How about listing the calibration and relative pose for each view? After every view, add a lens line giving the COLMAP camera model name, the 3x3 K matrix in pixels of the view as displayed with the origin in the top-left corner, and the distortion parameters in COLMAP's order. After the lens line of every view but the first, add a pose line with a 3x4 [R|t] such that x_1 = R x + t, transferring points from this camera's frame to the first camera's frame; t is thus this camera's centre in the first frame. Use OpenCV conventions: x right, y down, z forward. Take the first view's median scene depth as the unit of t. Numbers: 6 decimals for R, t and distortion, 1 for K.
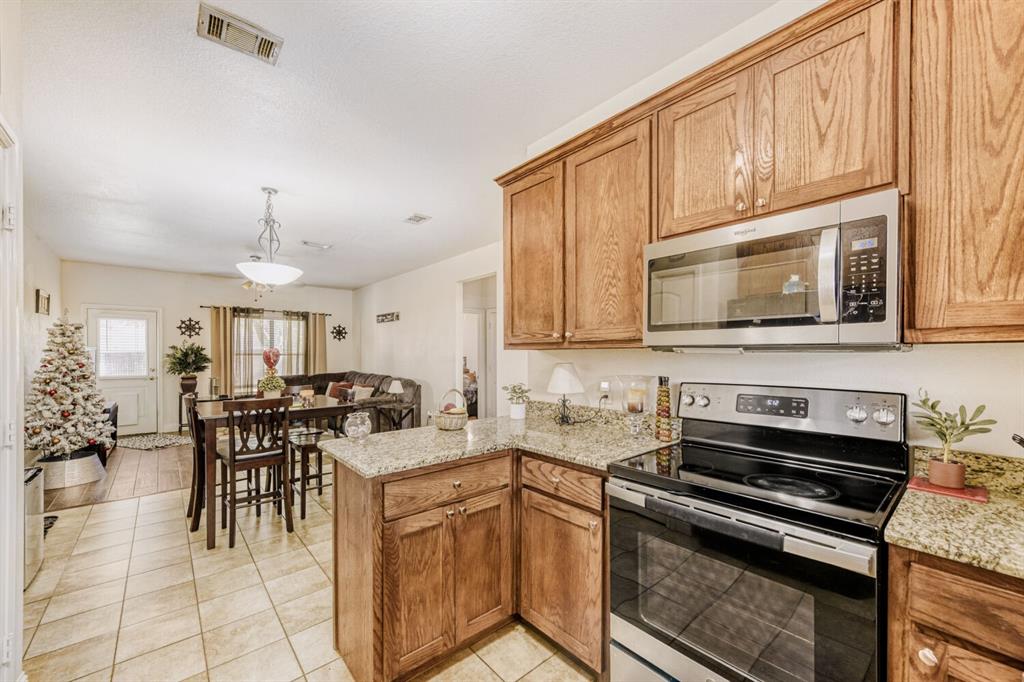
lens RADIAL K [[400.2, 0, 511.4], [0, 400.2, 355.4], [0, 0, 1]] dist [0.001278, 0.000042]
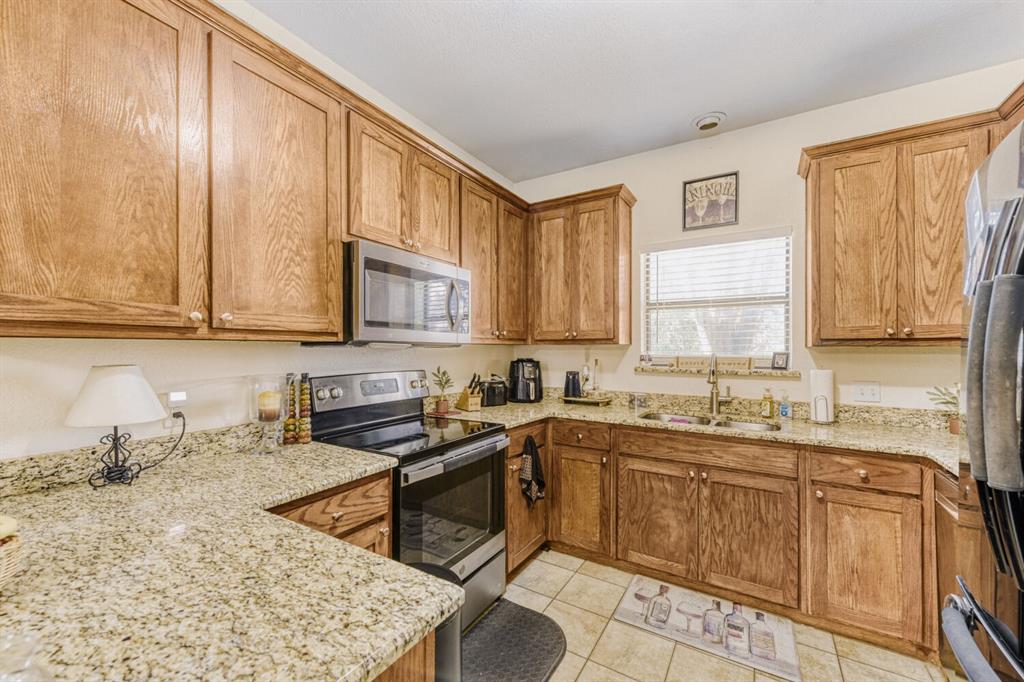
lens RADIAL K [[404.0, 0, 511.3], [0, 404.0, 346.1], [0, 0, 1]] dist [-0.001749, -0.000124]
pose [[-0.308076, 0.007423, 0.951333, -0.586351], [0.004748, 0.999969, -0.006265, -0.000848], [-0.951350, 0.002587, -0.308102, 0.753307]]
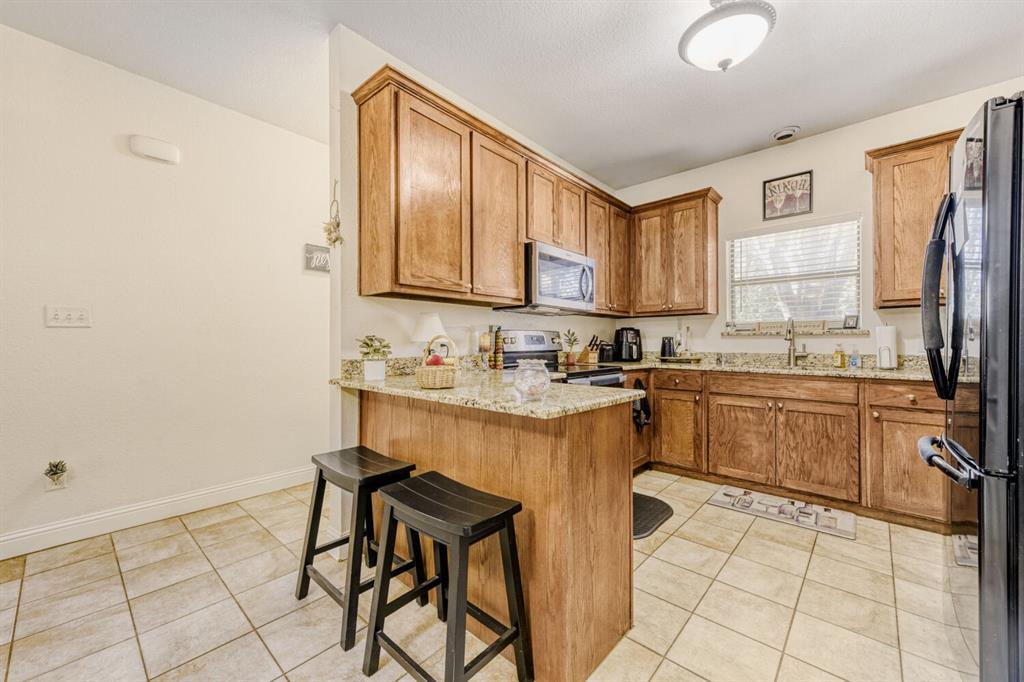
lens RADIAL K [[399.9, 0, 501.4], [0, 399.9, 340.5], [0, 0, 1]] dist [0.001479, -0.000081]
pose [[-0.116478, 0.012088, 0.993120, -0.978437], [0.006457, 0.999914, -0.011413, 0.111312], [-0.993172, 0.005083, -0.116546, 1.051077]]
